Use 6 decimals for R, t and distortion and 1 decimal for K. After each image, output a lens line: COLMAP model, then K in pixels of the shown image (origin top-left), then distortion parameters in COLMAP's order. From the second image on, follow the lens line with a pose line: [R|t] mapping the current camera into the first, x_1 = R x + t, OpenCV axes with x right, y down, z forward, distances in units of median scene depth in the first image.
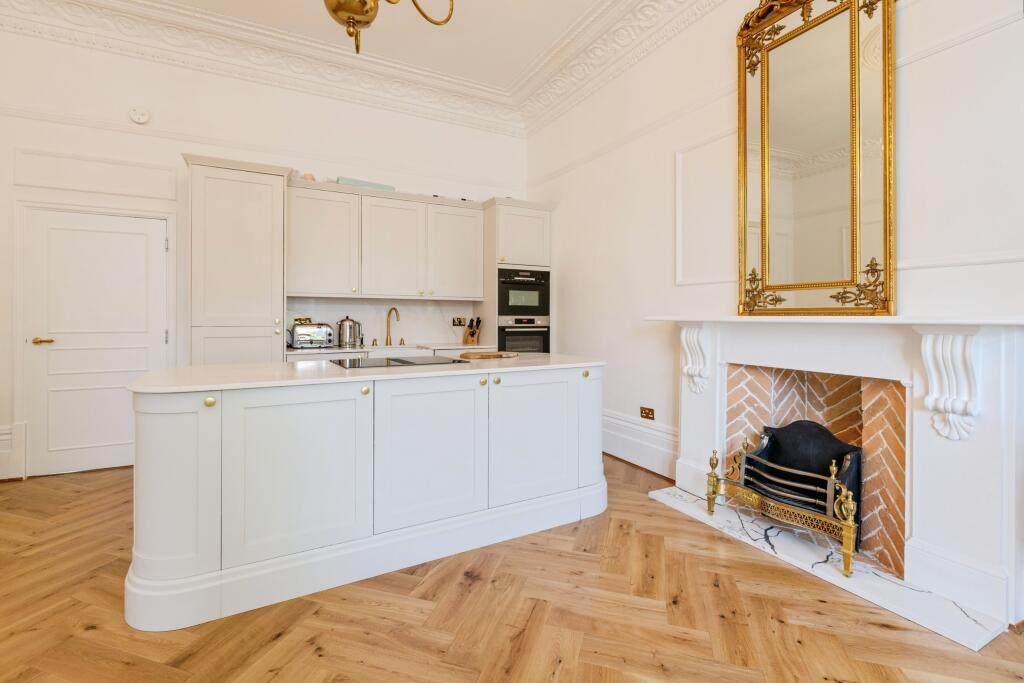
lens RADIAL K [[474.9, 0, 508.9], [0, 474.9, 315.5], [0, 0, 1]] dist [0.005773, -0.001276]
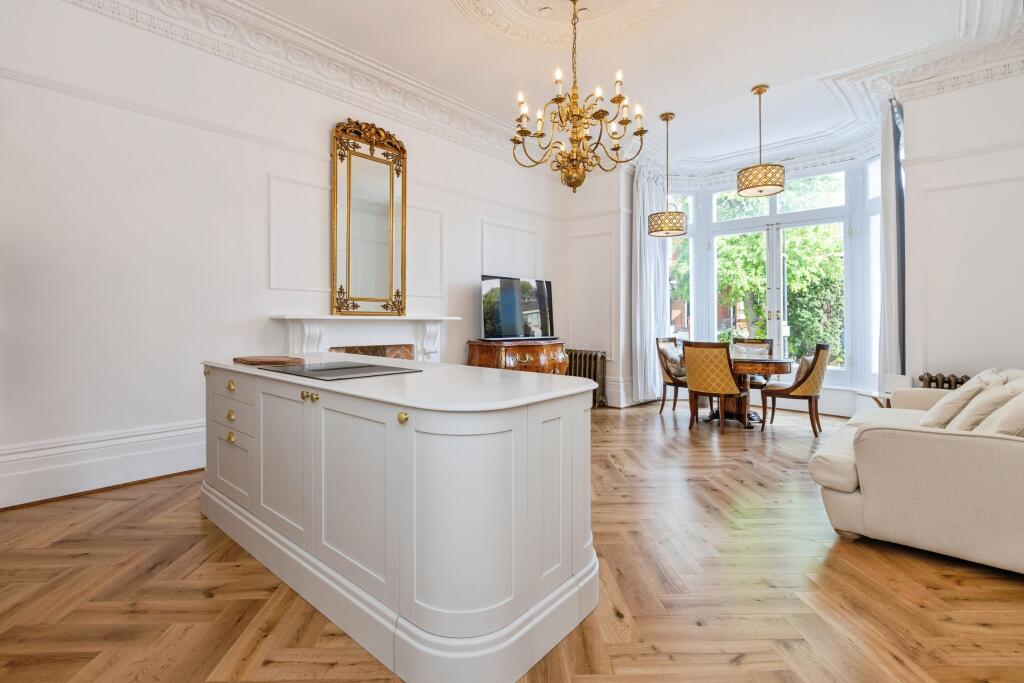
lens RADIAL K [[474.9, 0, 509.4], [0, 474.9, 316.1], [0, 0, 1]] dist [0.005773, -0.001276]
pose [[-0.362243, 0.002731, 0.932080, -1.309539], [-0.009304, 0.999935, -0.006545, 0.009128], [-0.932037, -0.011043, -0.362194, 1.197974]]
